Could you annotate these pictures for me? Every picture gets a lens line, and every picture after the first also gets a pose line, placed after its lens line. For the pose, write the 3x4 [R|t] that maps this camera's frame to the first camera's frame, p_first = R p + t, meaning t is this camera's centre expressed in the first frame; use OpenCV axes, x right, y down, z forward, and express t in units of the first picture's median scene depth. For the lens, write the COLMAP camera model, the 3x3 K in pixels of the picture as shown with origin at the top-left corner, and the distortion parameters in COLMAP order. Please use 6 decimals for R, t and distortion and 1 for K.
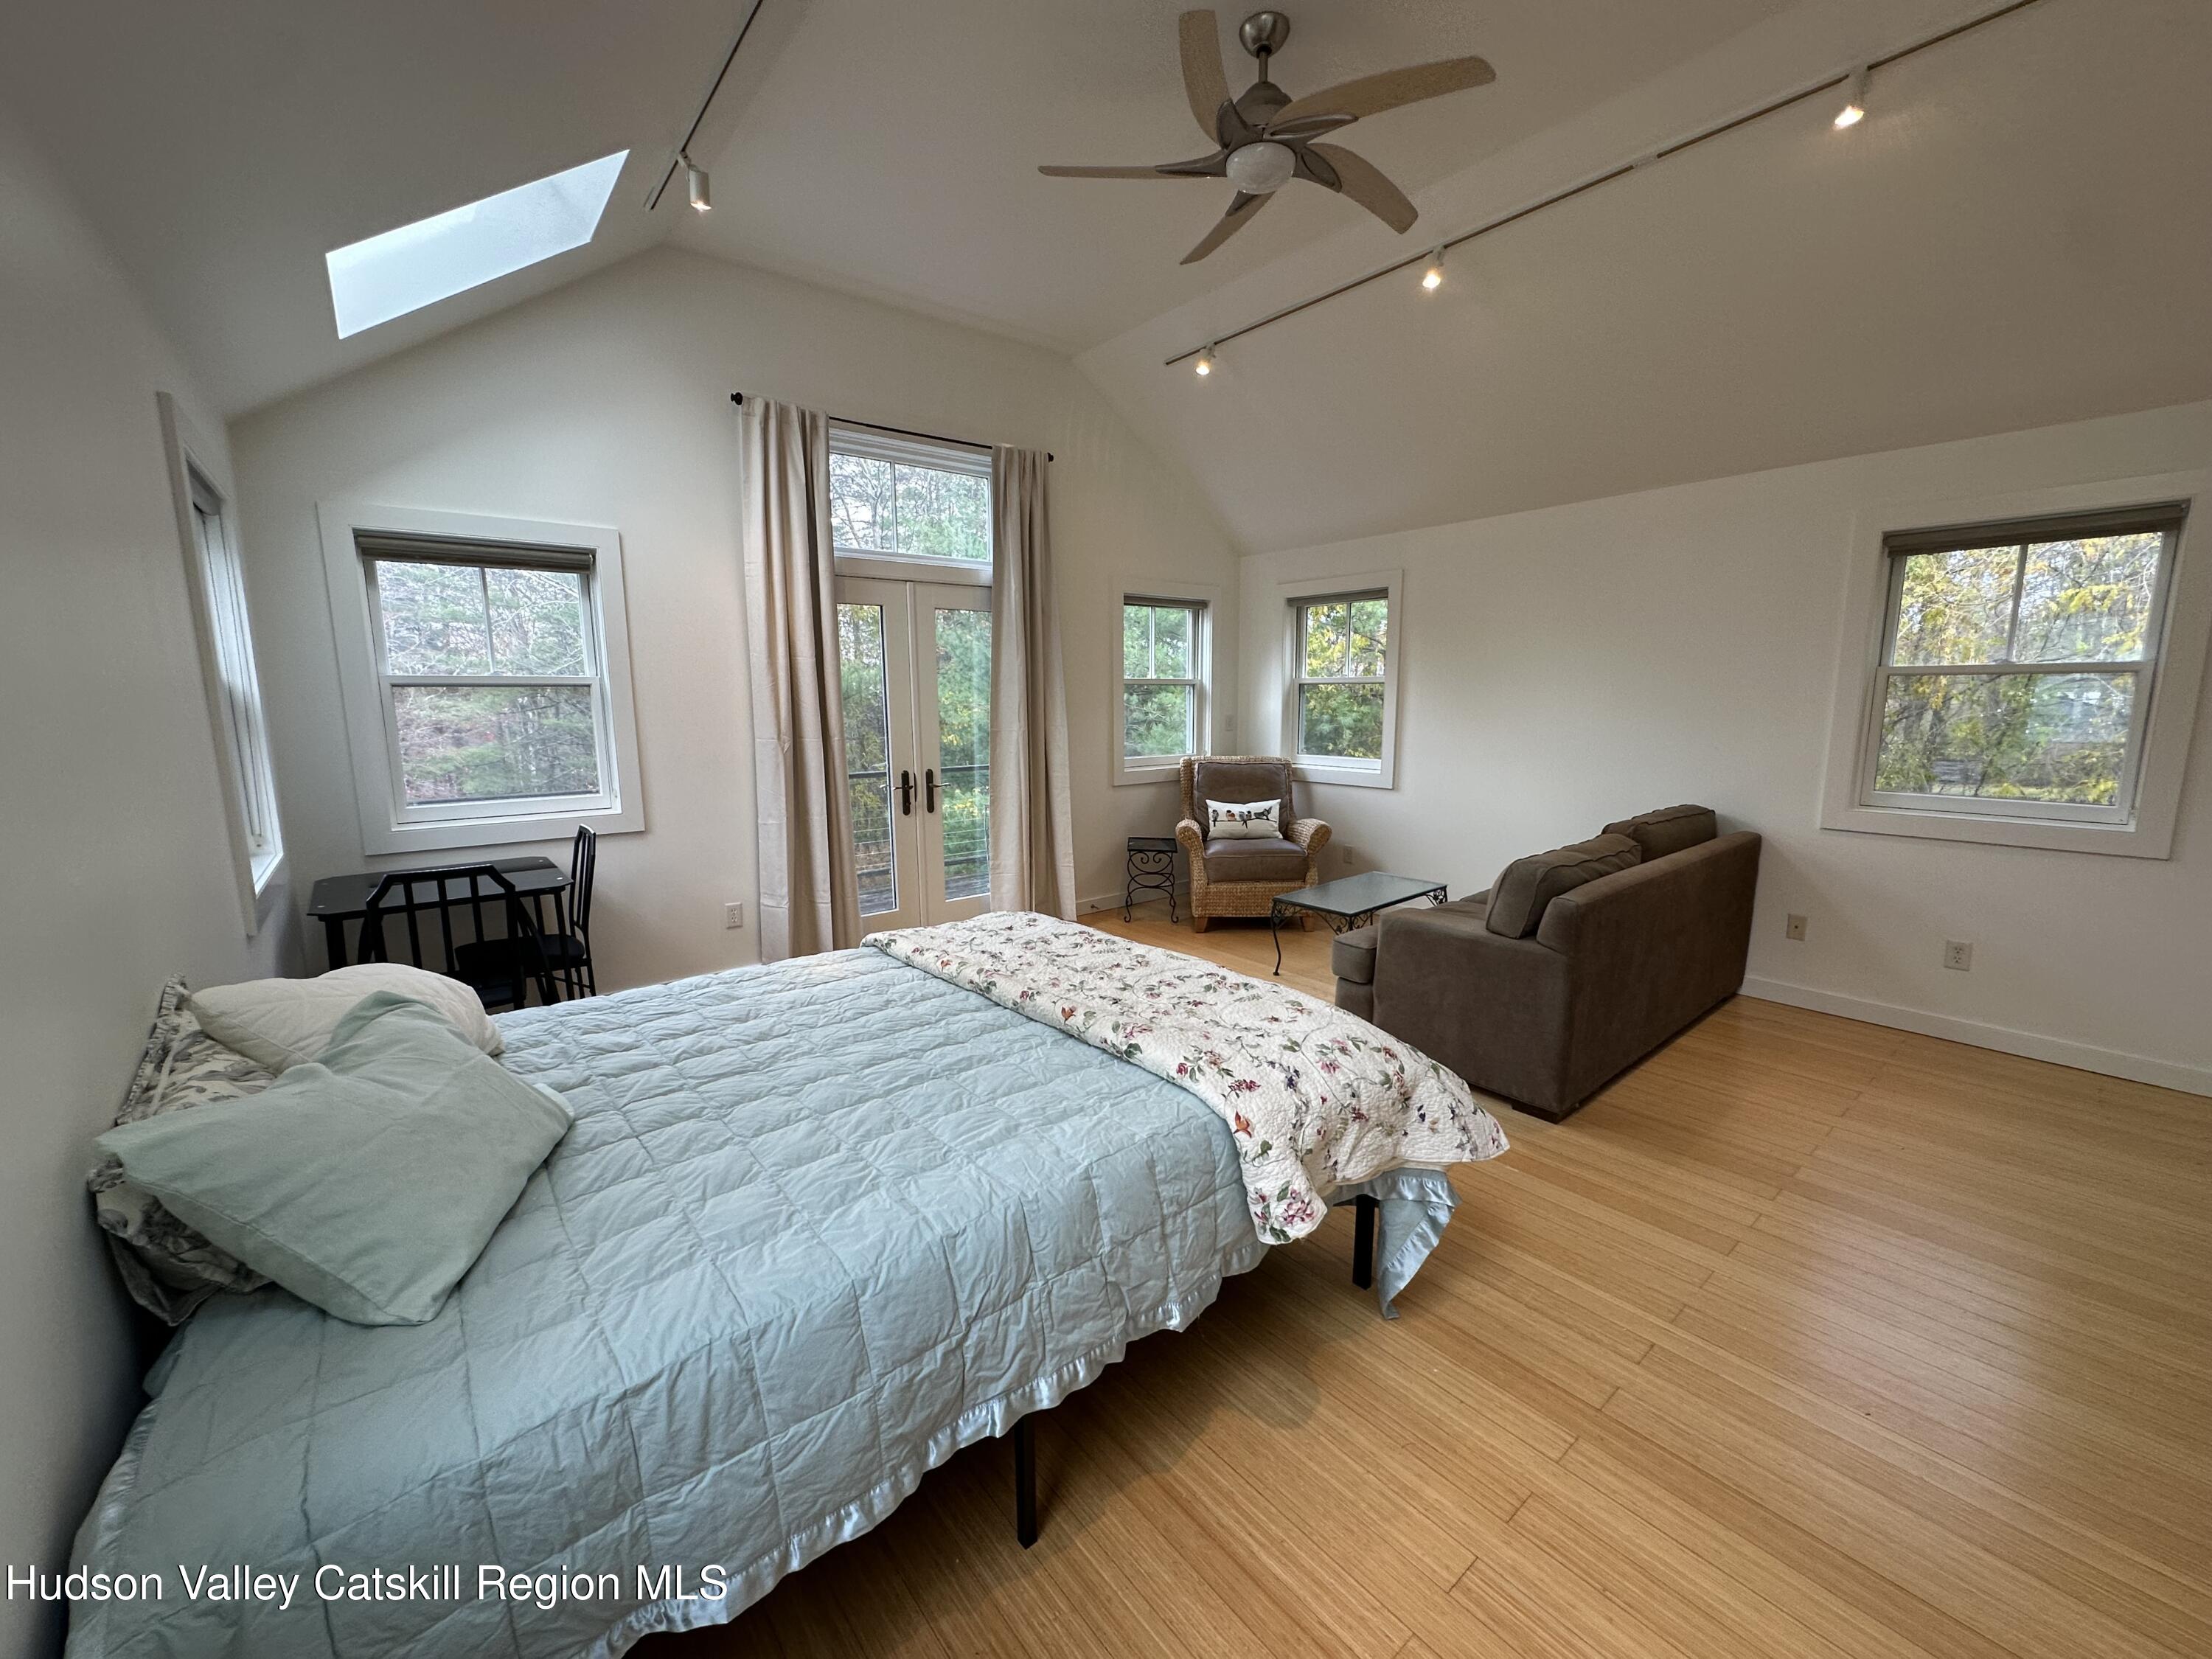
lens RADIAL K [[879.3, 0, 1106.0], [0, 879.3, 829.5], [0, 0, 1]] dist [0.000243, 0.000049]
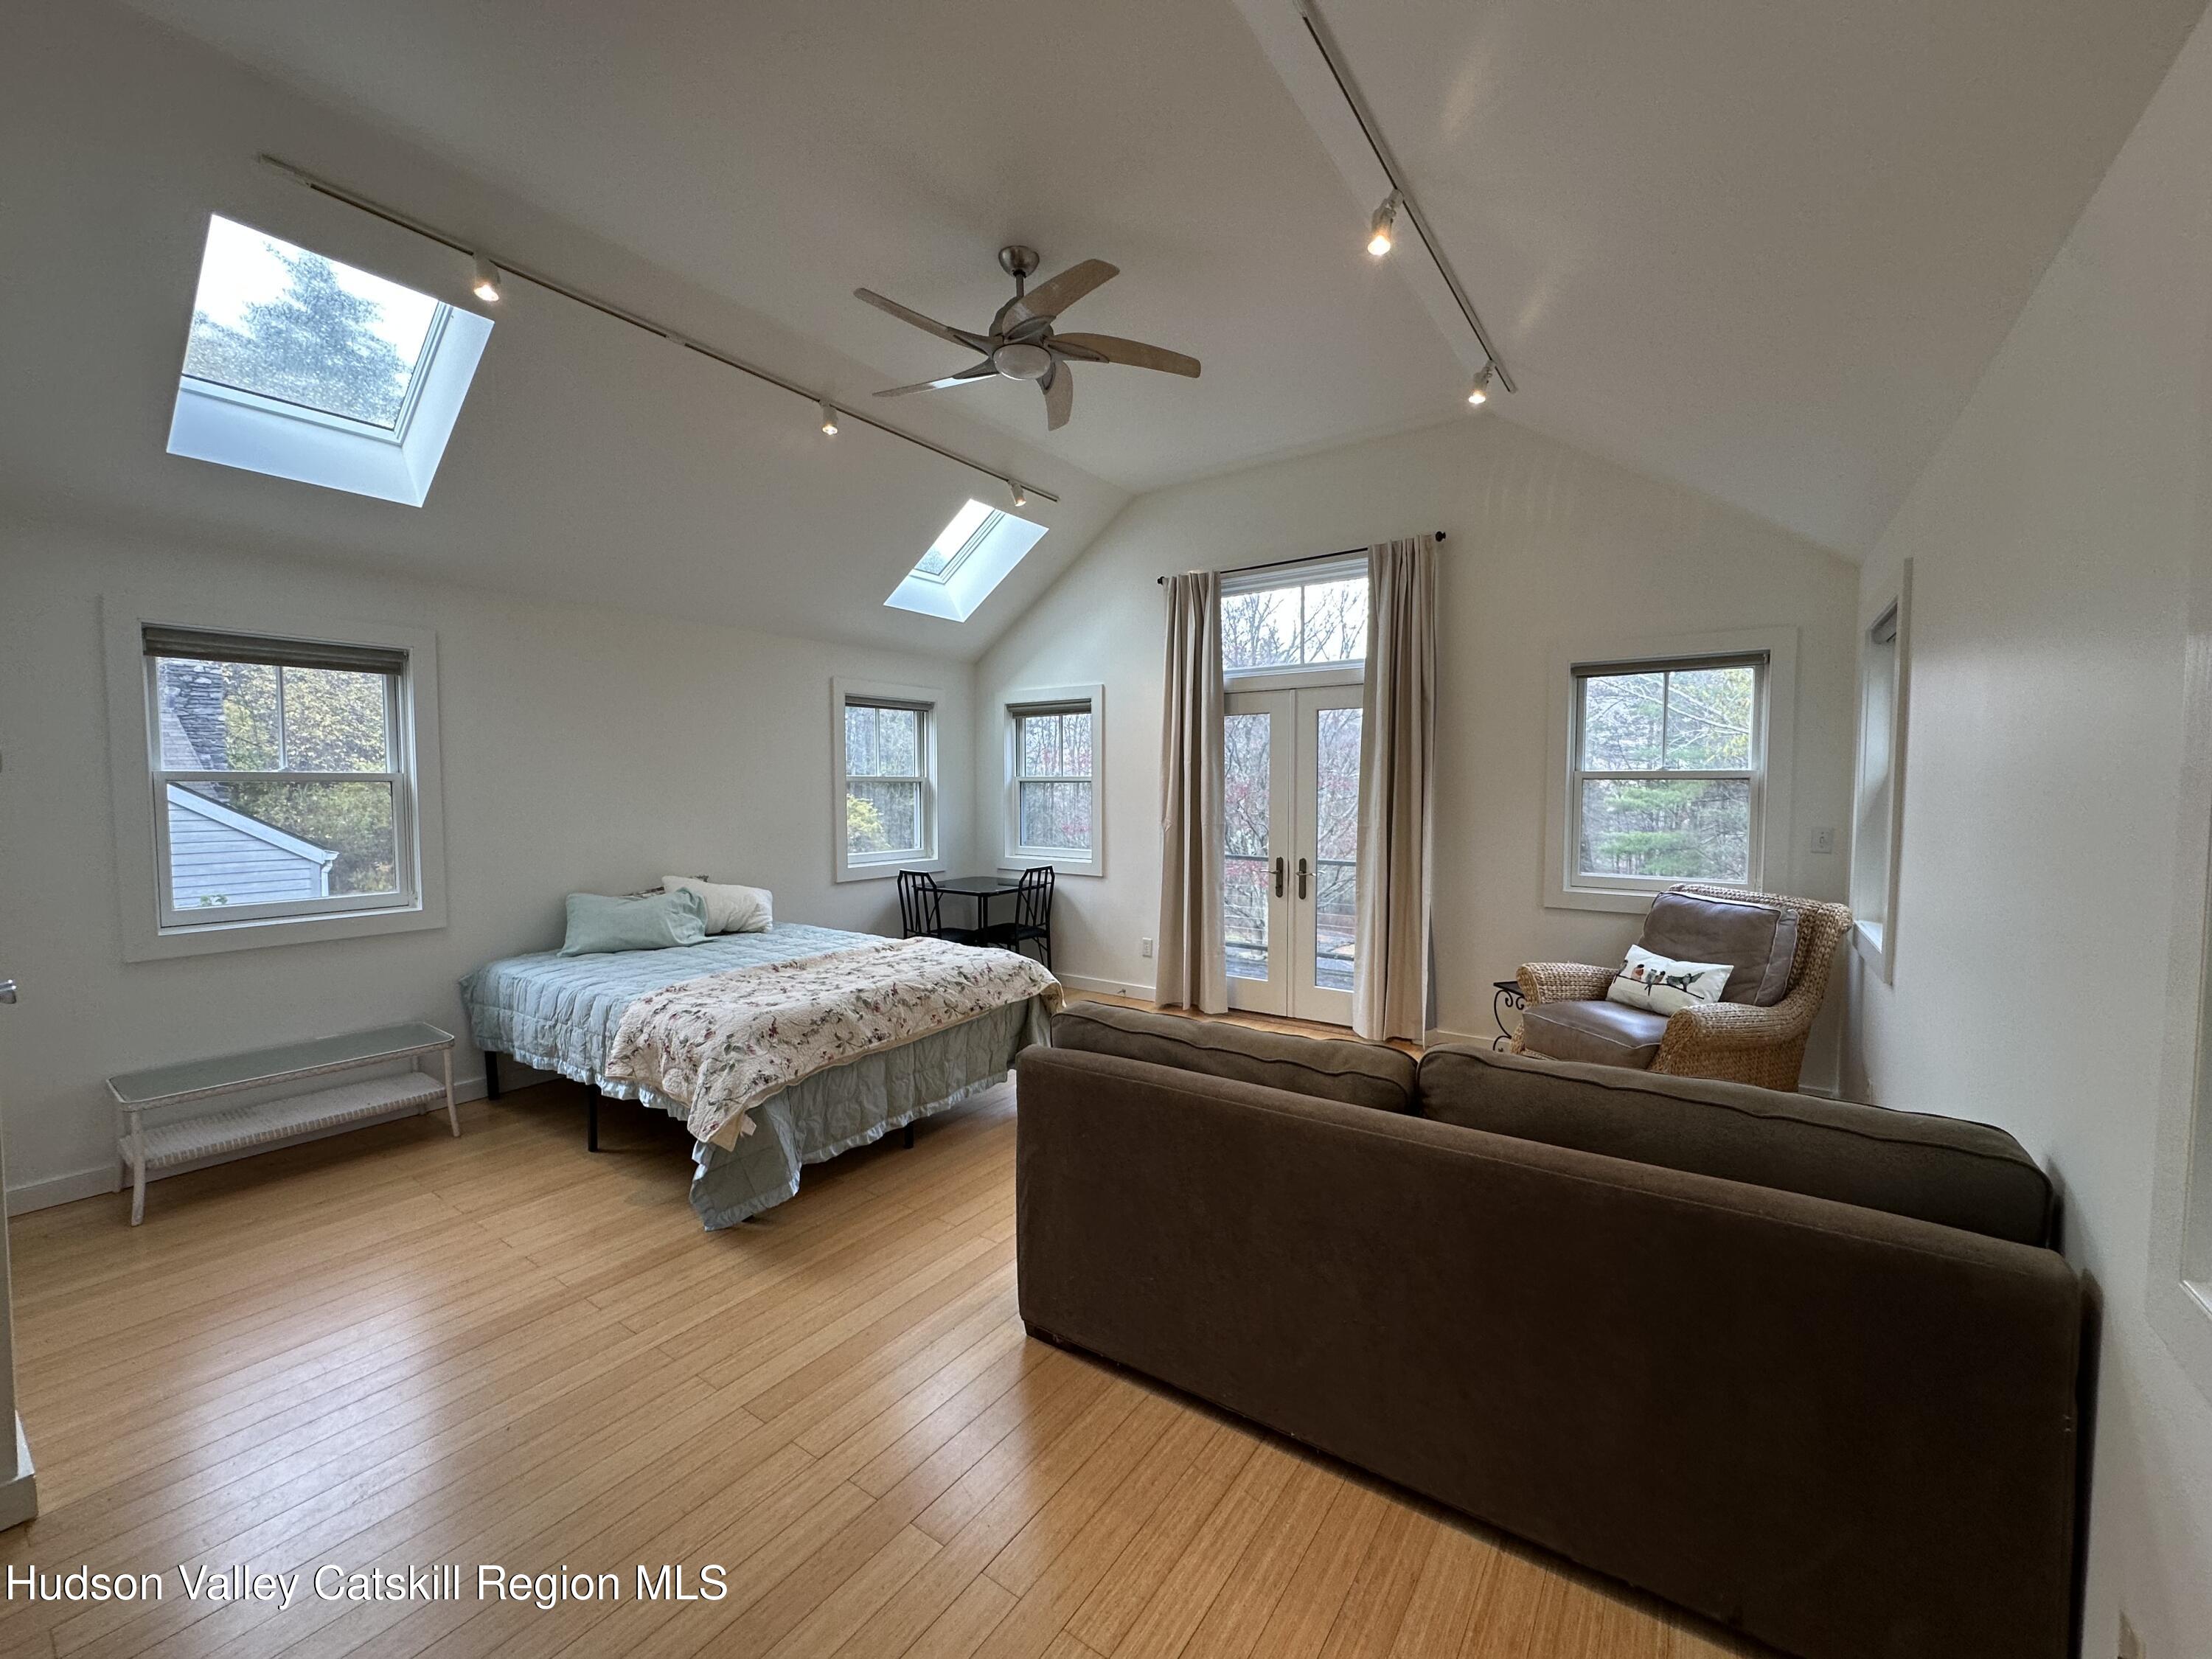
lens RADIAL K [[879.3, 0, 1106.0], [0, 879.3, 829.5], [0, 0, 1]] dist [0.000243, 0.000049]
pose [[0.276511, 0.053280, -0.959533, 0.774535], [-0.151688, 0.988365, 0.011168, -0.080593], [0.948964, 0.142461, 0.281376, 0.482218]]
